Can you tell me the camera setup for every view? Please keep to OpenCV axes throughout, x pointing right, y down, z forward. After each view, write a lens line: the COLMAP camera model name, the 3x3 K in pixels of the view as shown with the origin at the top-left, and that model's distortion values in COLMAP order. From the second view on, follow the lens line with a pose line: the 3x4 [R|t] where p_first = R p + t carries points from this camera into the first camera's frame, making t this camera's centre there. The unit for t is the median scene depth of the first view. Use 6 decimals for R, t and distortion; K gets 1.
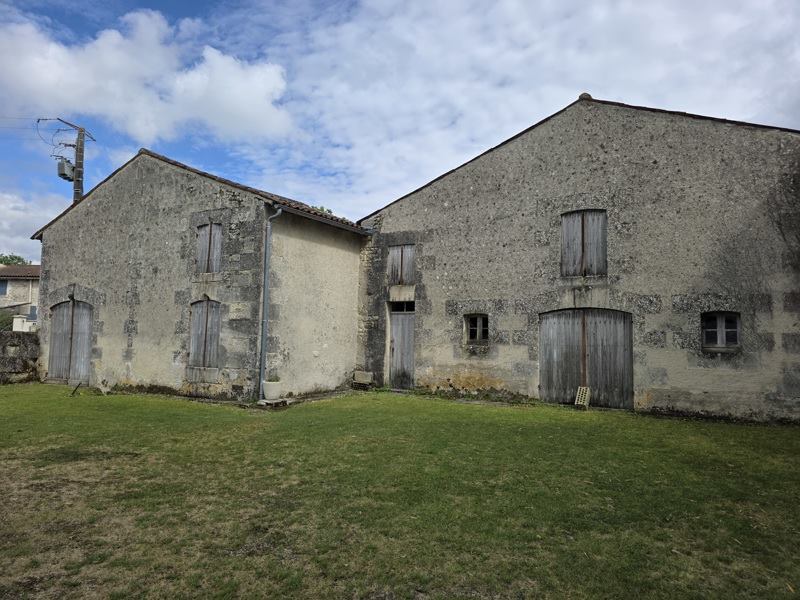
lens RADIAL K [[540.6, 0, 425.1], [0, 540.6, 293.6], [0, 0, 1]] dist [0.077673, -0.074560]
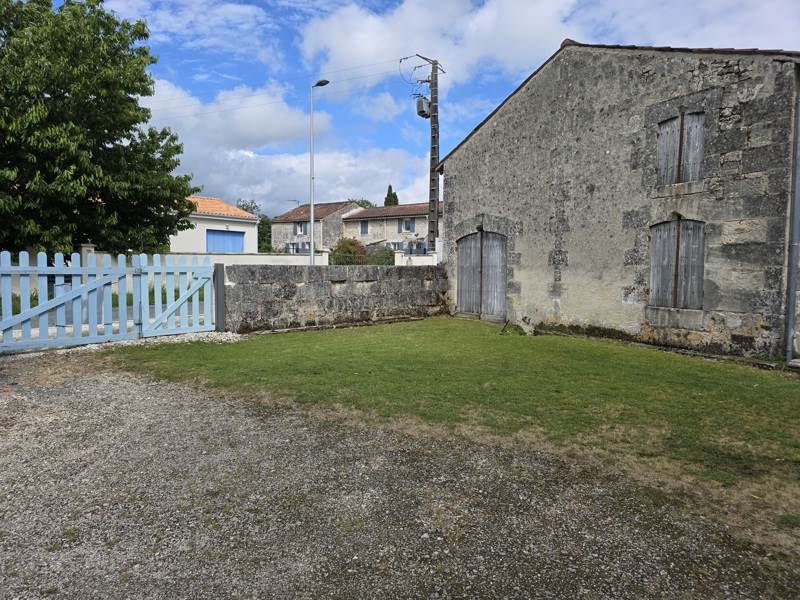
lens RADIAL K [[540.6, 0, 403.6], [0, 540.6, 294.7], [0, 0, 1]] dist [0.077673, -0.074560]
pose [[0.861981, 0.017369, -0.506643, -0.336512], [0.044122, 0.993050, 0.109112, 0.014621], [0.505017, -0.116407, 0.855224, 0.149690]]
